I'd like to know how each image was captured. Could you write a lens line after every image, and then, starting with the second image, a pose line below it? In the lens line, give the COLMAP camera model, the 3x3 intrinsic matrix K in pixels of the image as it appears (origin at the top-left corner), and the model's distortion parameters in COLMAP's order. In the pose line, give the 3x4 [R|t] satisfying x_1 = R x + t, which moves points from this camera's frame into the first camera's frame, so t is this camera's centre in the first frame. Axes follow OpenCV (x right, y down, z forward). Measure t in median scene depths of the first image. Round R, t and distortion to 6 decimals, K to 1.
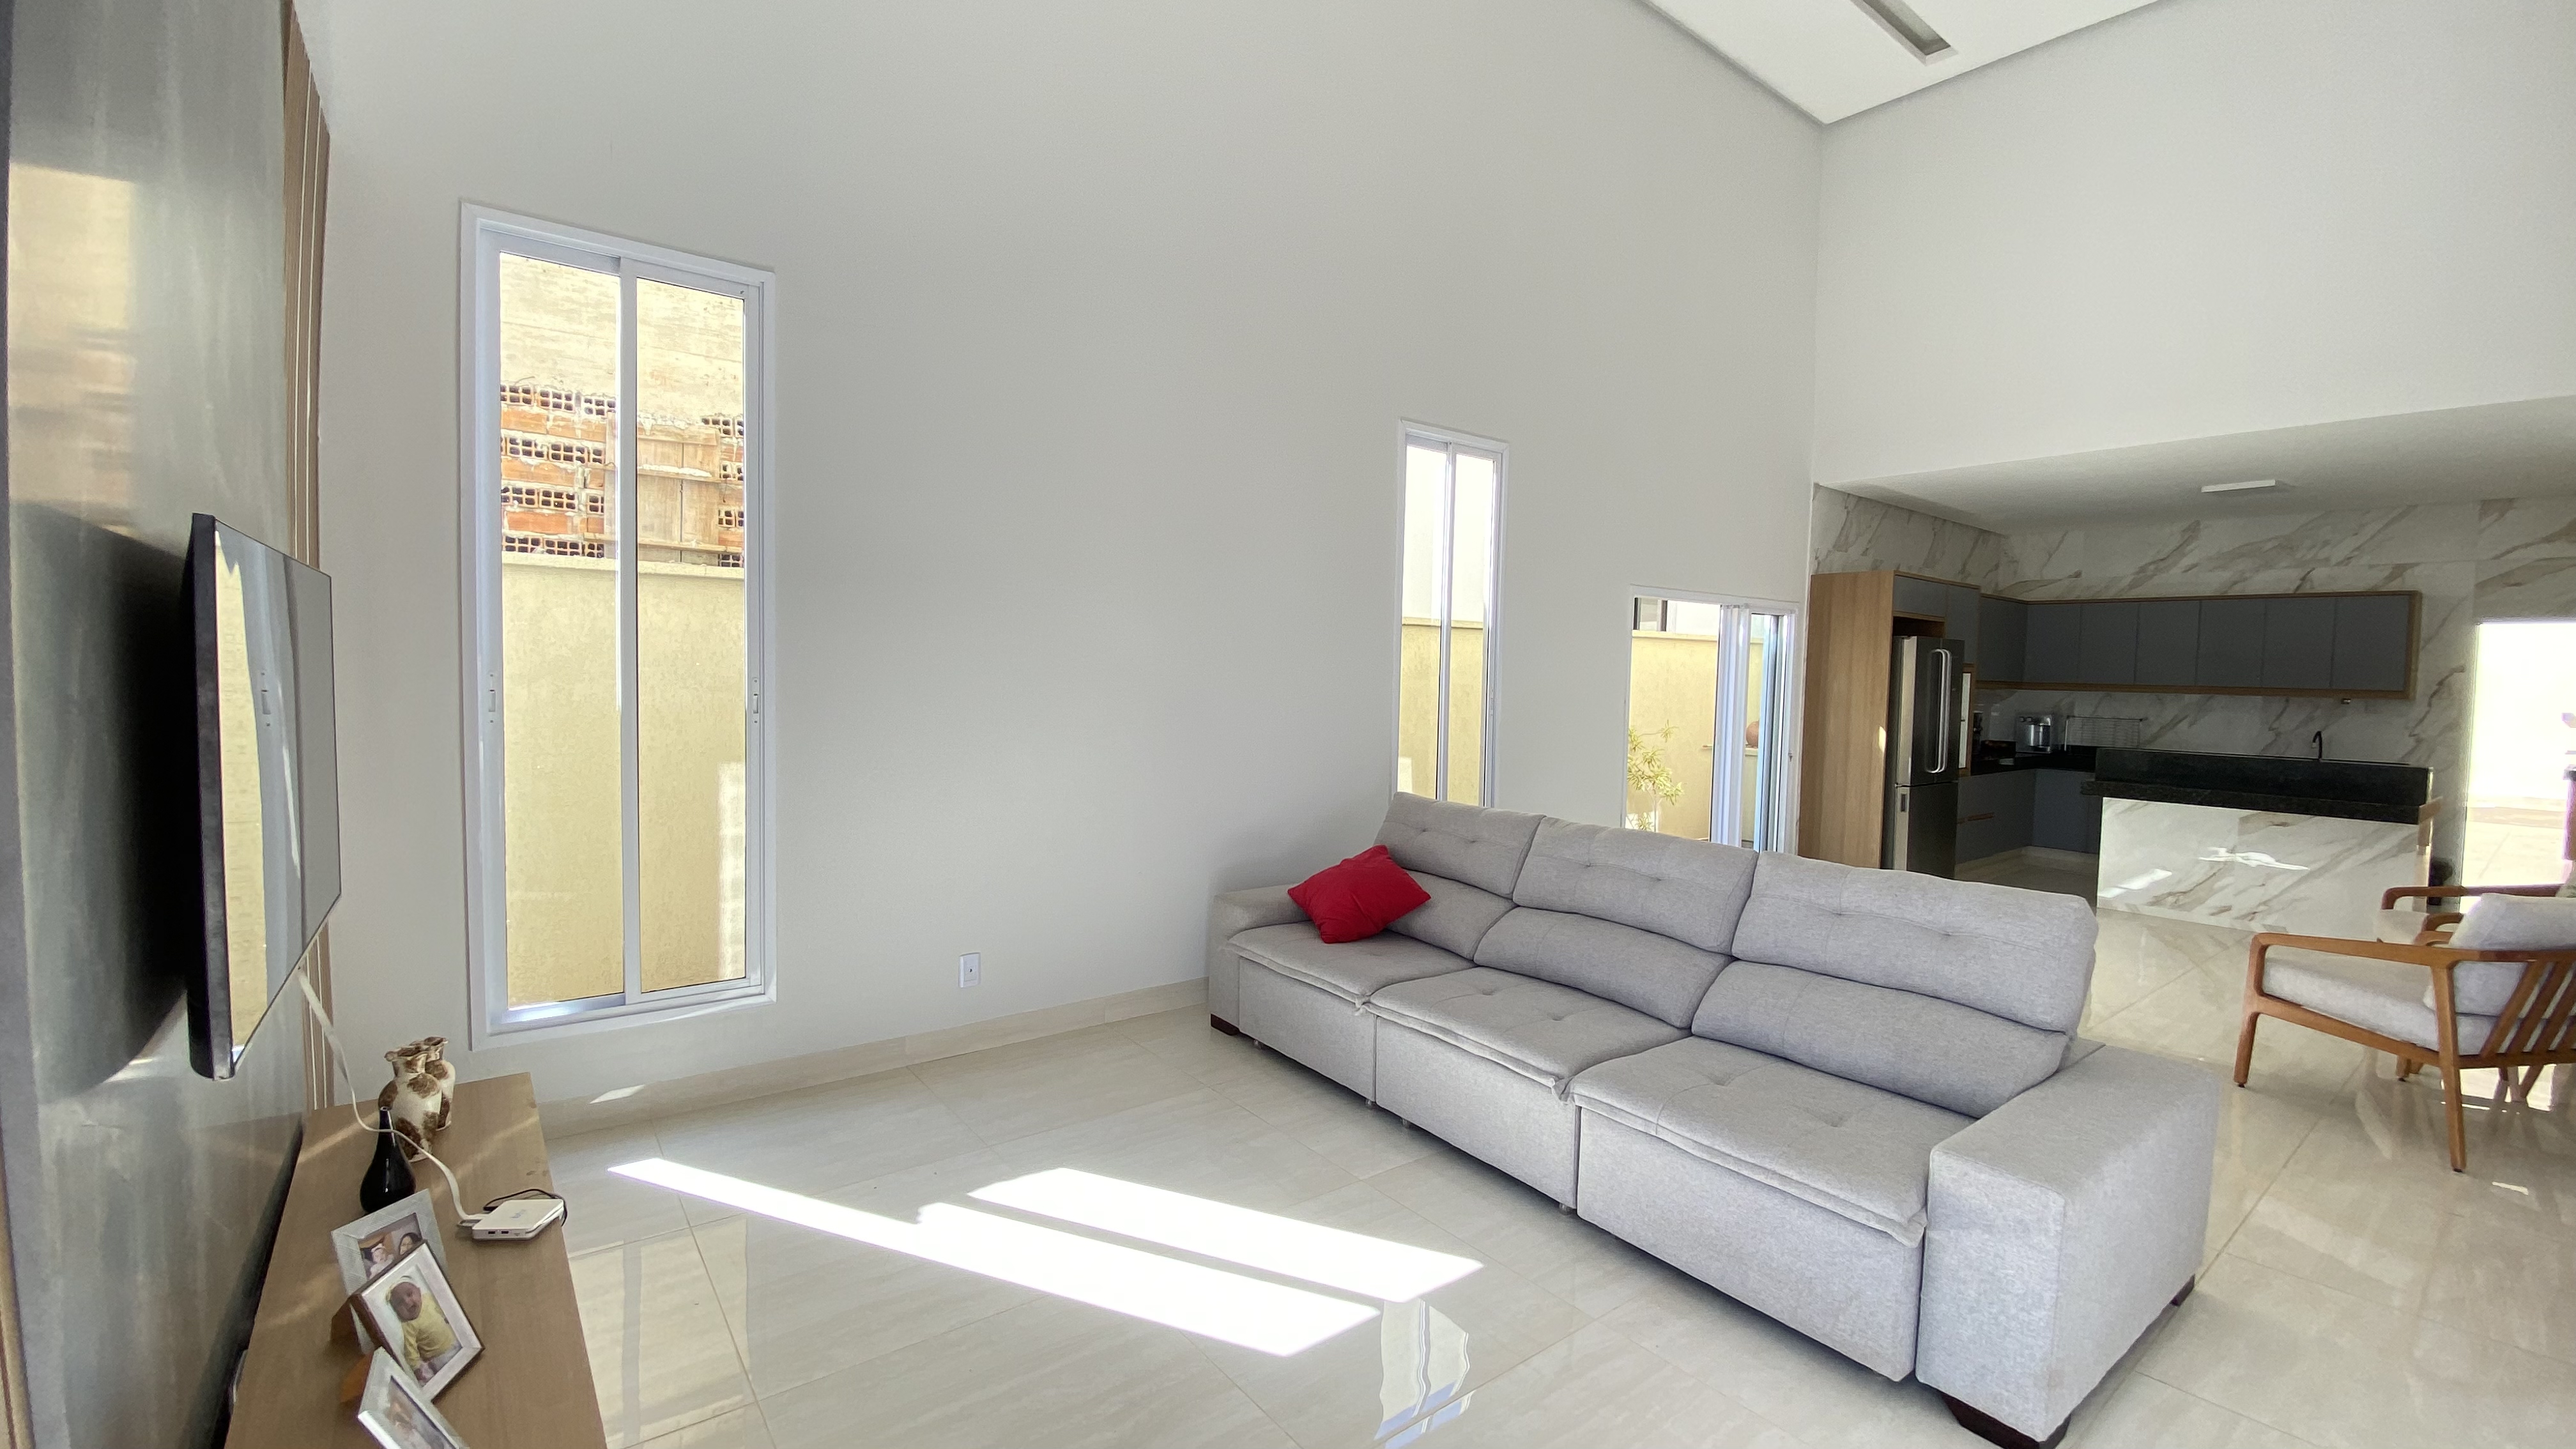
lens RADIAL K [[1020.6, 0, 1280.3], [0, 1020.6, 720.1], [0, 0, 1]] dist [0.000521, -0.011657]
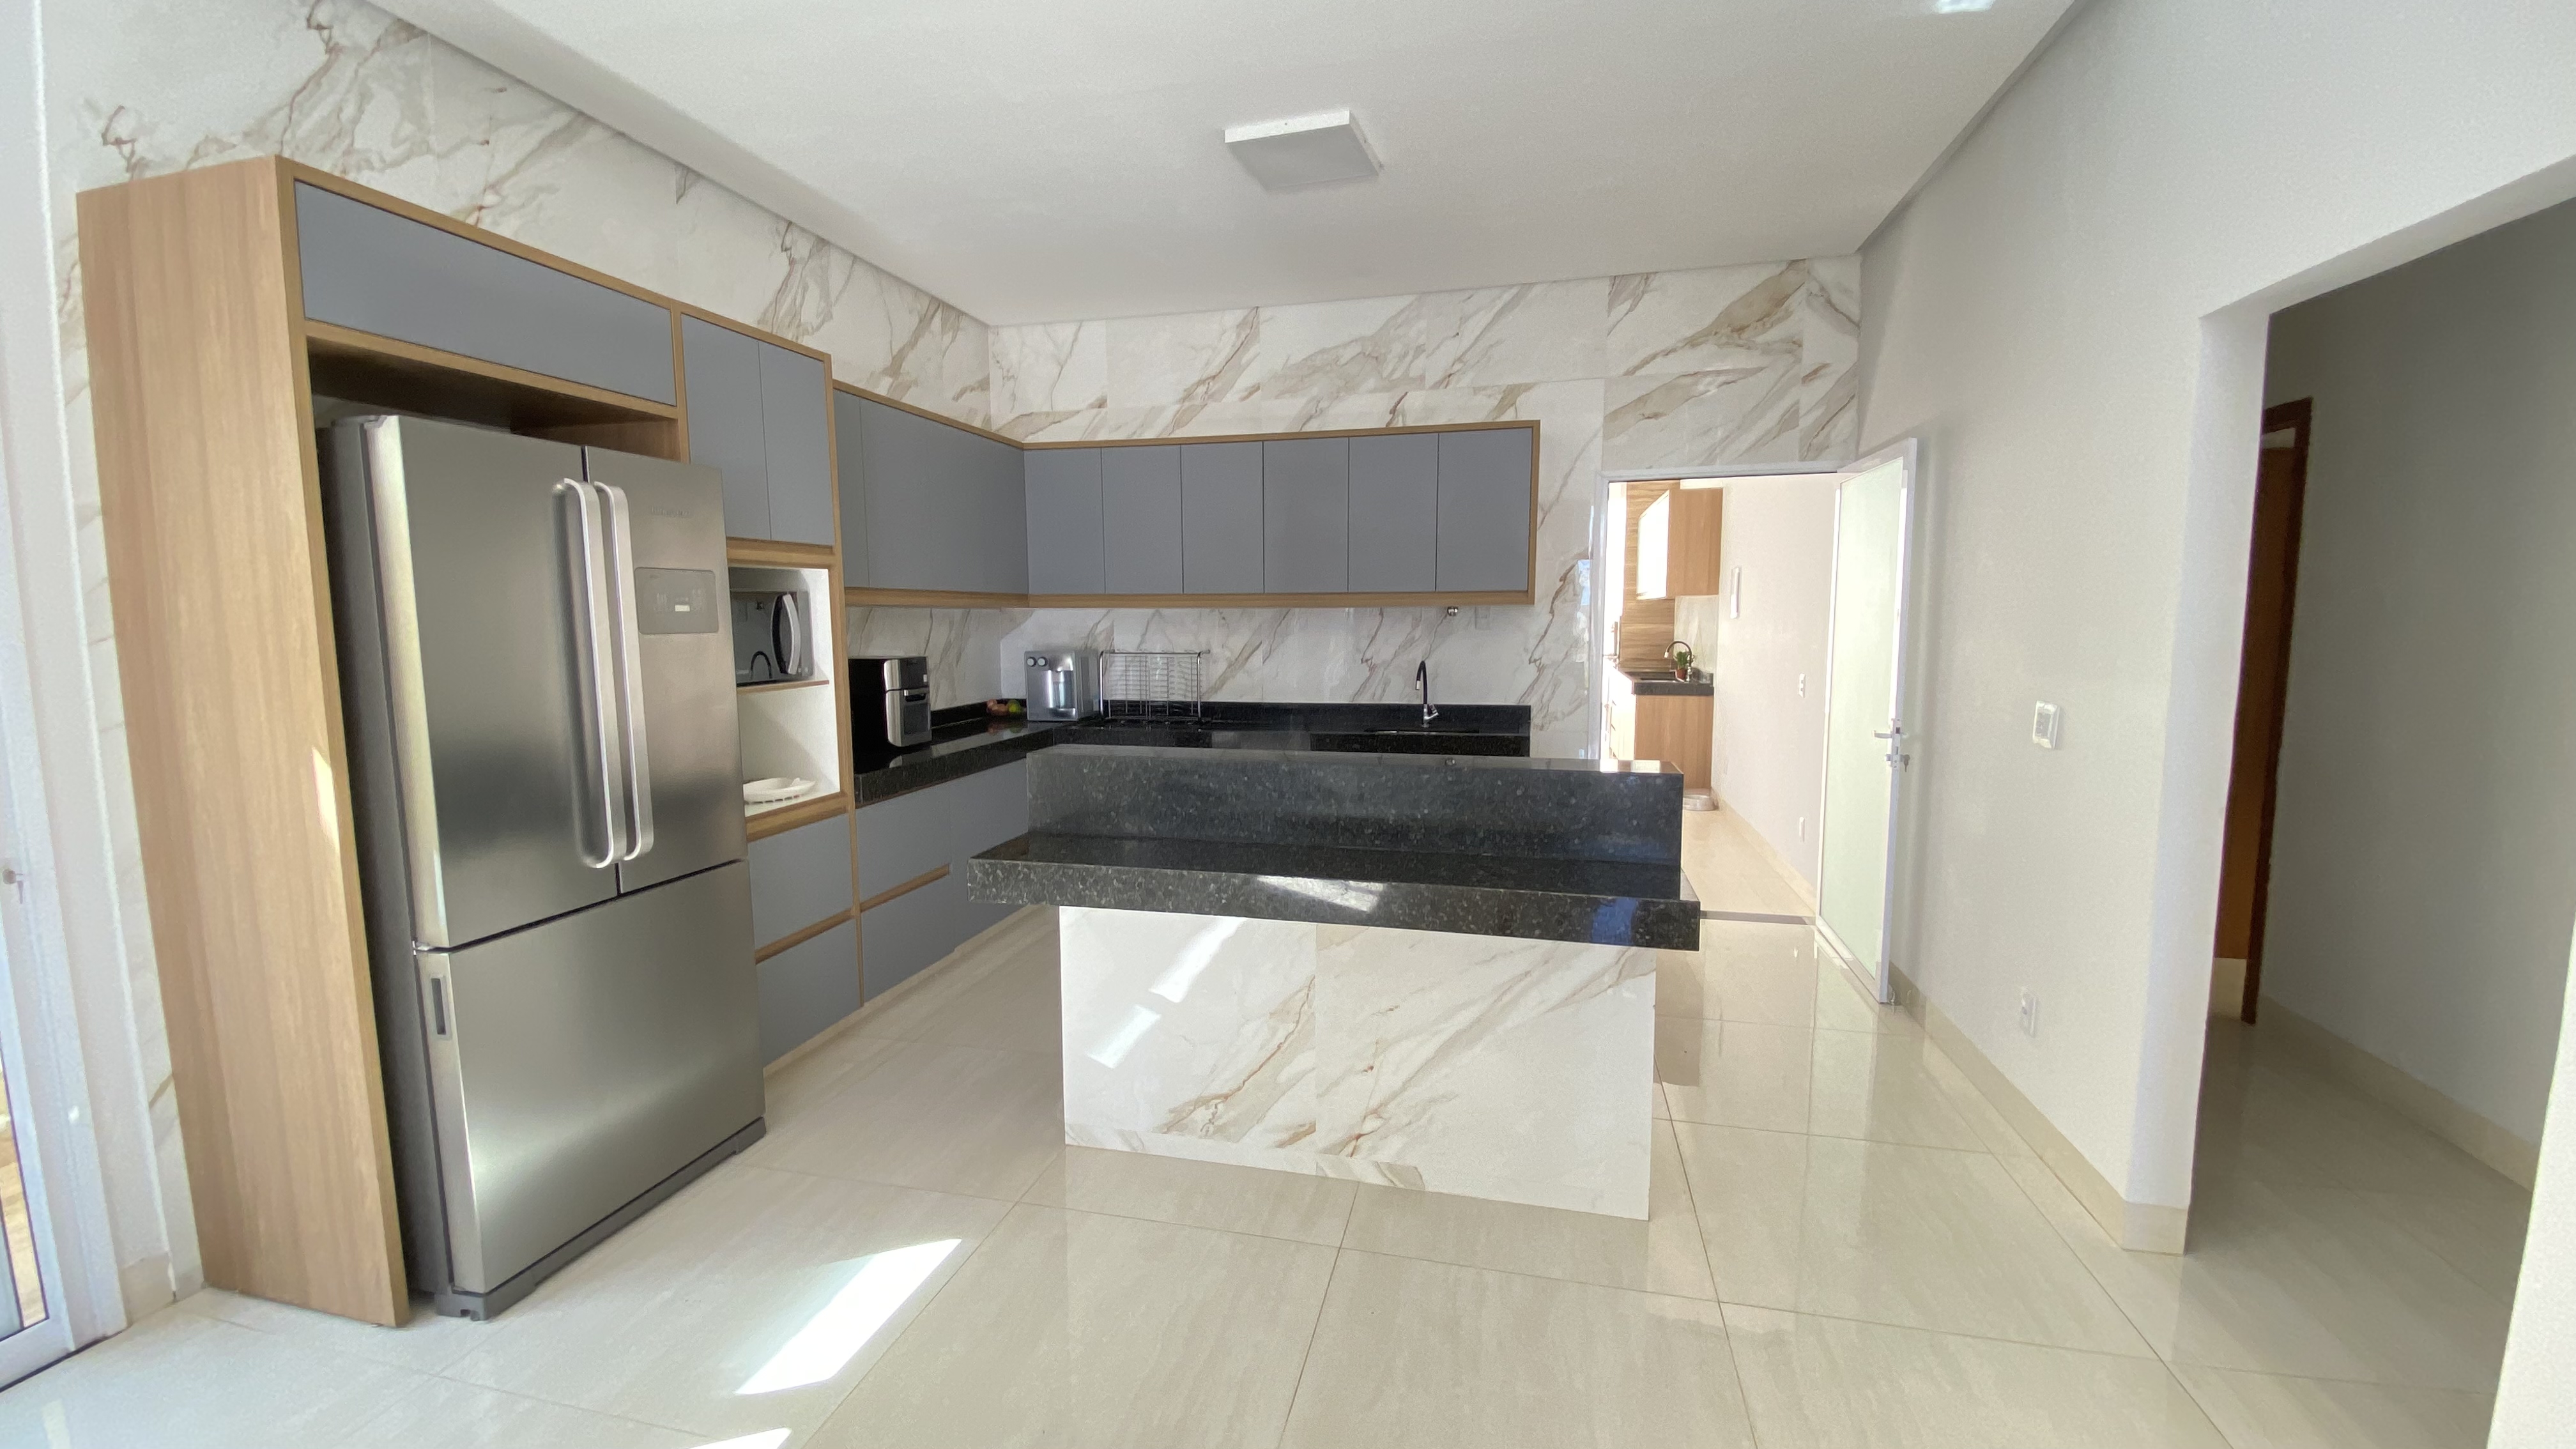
lens RADIAL K [[1020.6, 0, 1280.3], [0, 1020.6, 720.1], [0, 0, 1]] dist [0.000521, -0.011657]
pose [[0.766426, -0.094134, 0.635397, 0.554941], [0.051580, 0.995028, 0.085197, -0.010890], [-0.640258, -0.032524, 0.767471, 0.566482]]
